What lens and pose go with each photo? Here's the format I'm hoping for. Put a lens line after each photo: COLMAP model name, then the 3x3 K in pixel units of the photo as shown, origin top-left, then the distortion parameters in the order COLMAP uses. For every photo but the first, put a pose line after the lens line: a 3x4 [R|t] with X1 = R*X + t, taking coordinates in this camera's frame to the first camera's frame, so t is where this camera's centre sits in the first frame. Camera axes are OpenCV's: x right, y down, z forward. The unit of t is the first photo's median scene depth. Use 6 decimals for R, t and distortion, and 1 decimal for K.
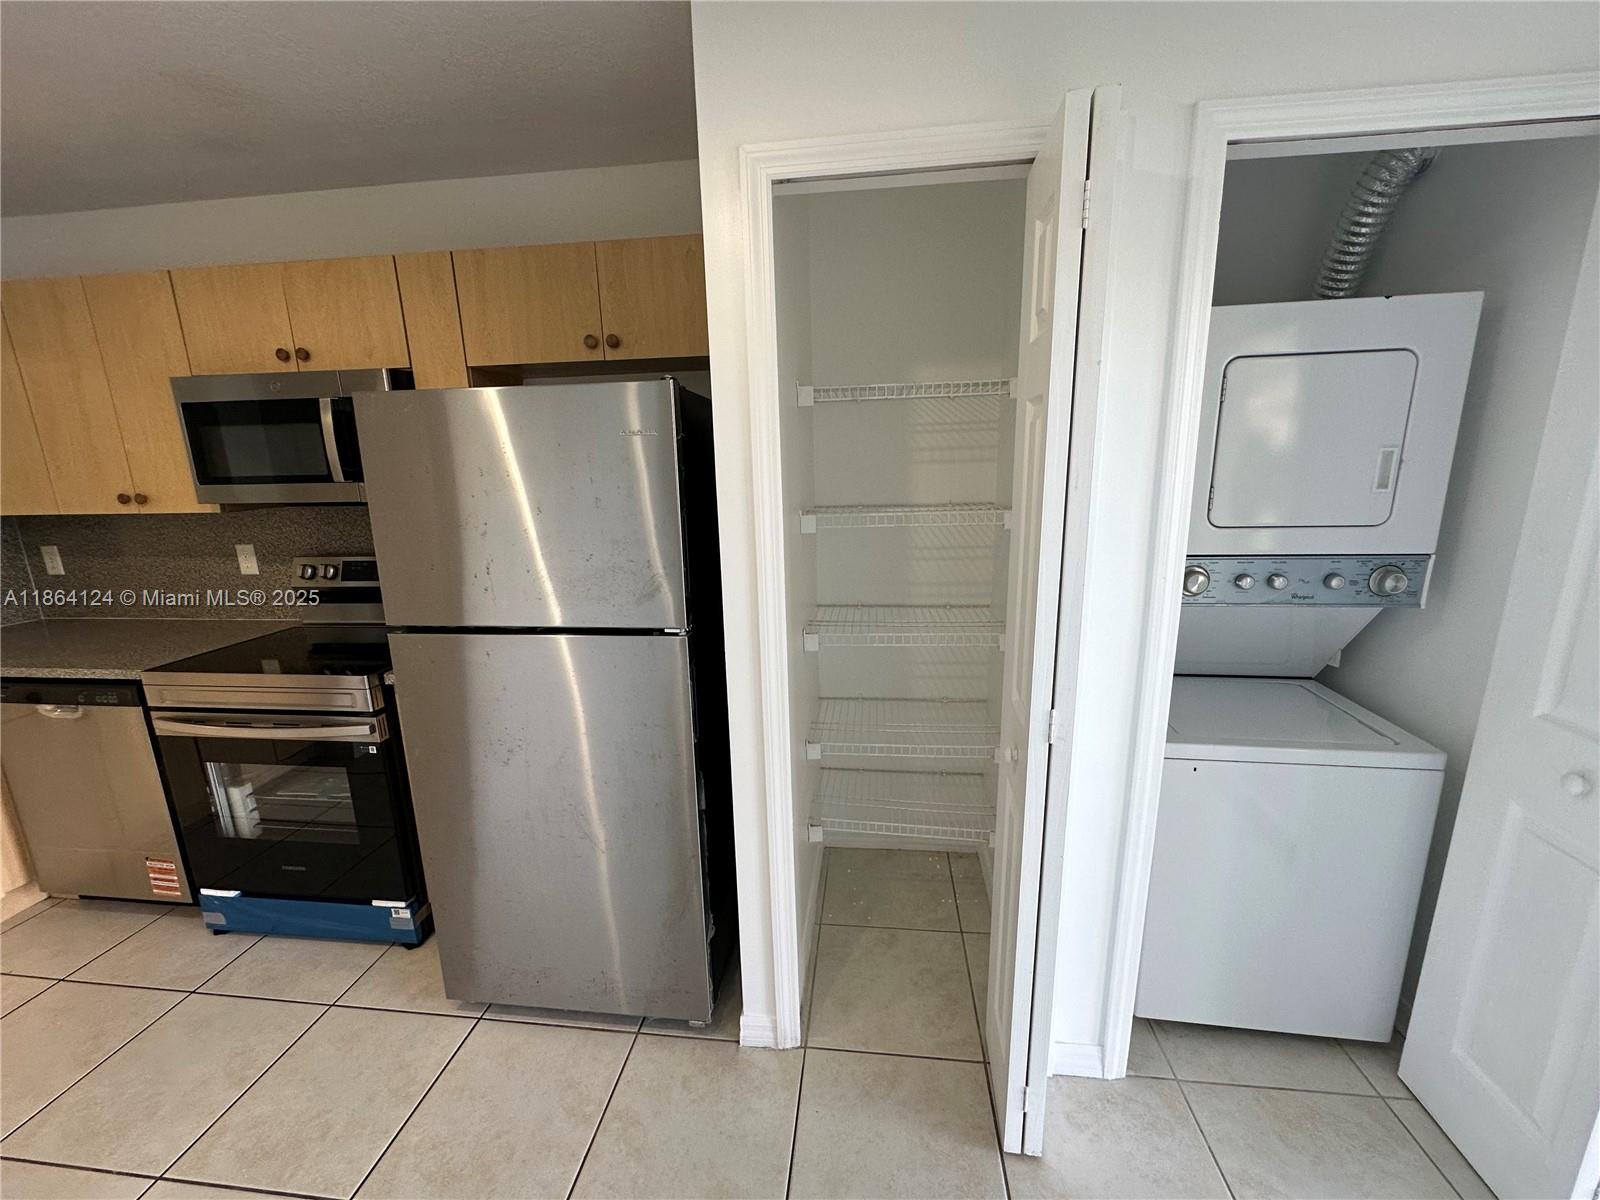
lens RADIAL K [[641.4, 0, 802.7], [0, 641.4, 603.6], [0, 0, 1]] dist [-0.001039, -0.000340]
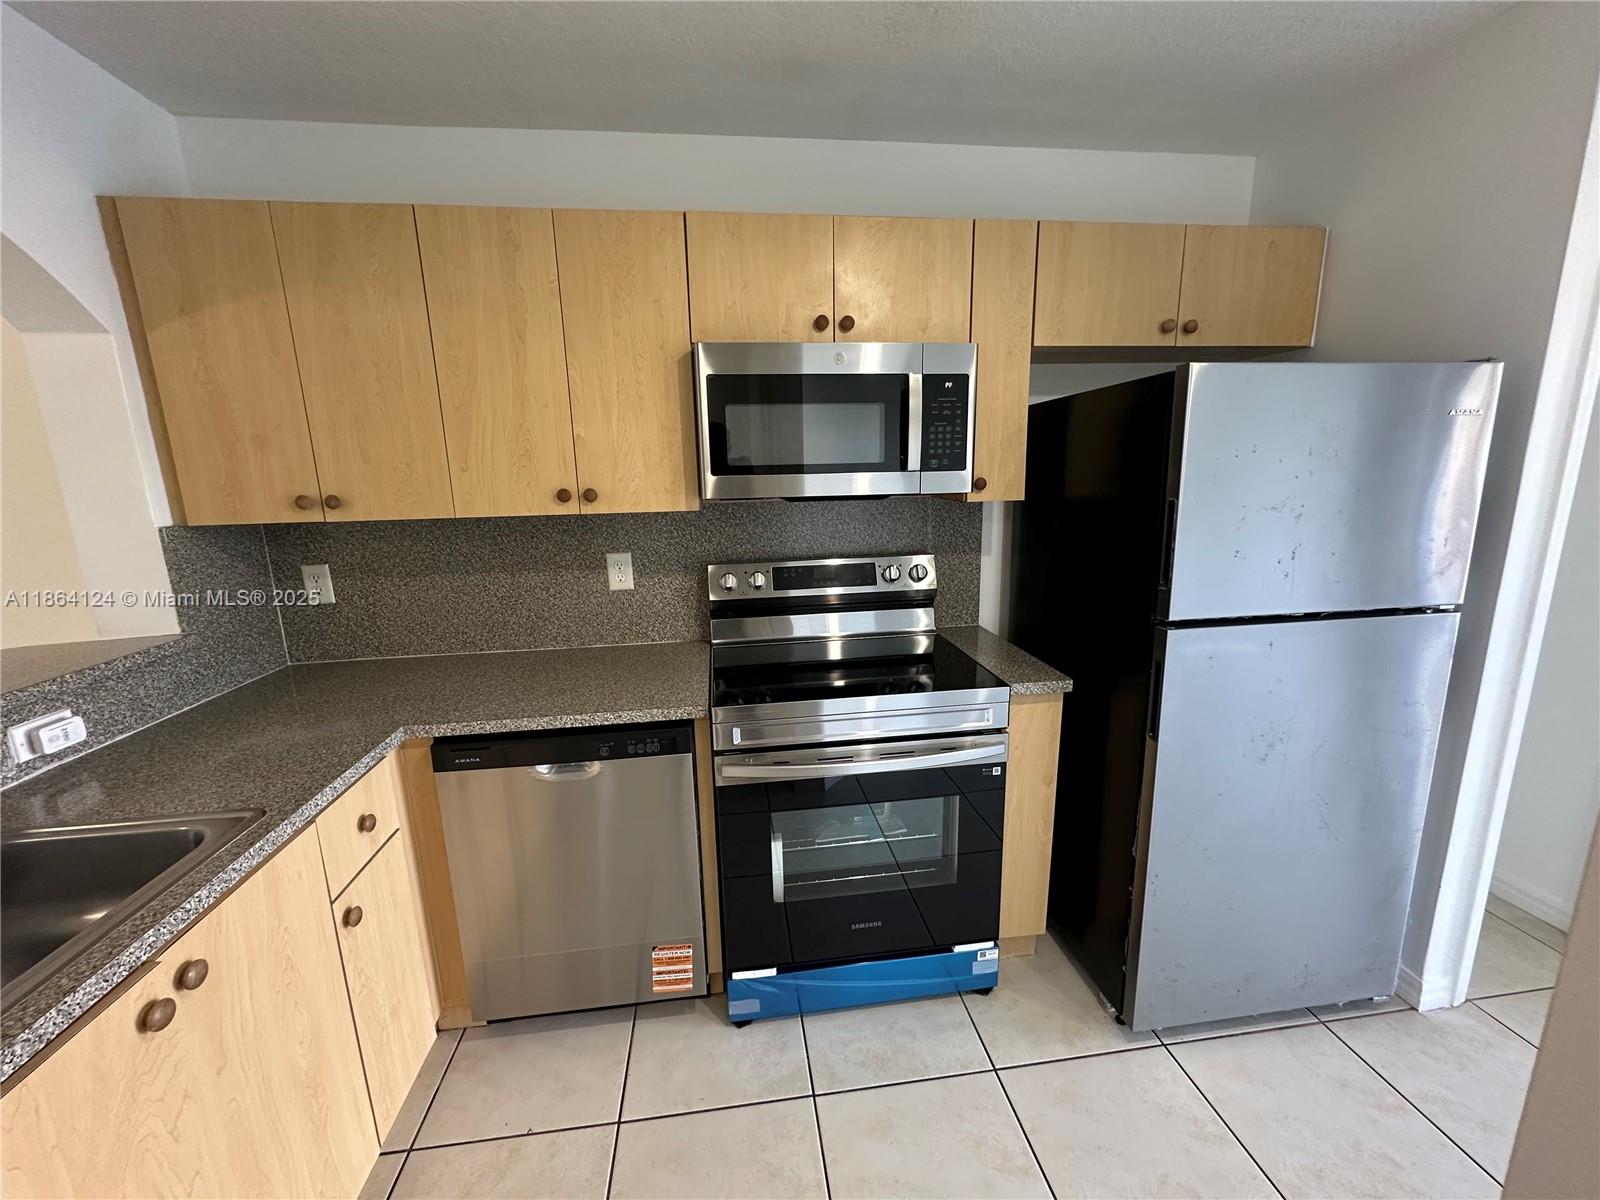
lens RADIAL K [[641.4, 0, 802.7], [0, 641.4, 603.6], [0, 0, 1]] dist [-0.001039, -0.000340]
pose [[0.969188, -0.050852, 0.241015, -1.031266], [0.055431, 0.998387, -0.012252, -0.006003], [-0.240004, 0.025235, 0.970444, 0.181579]]
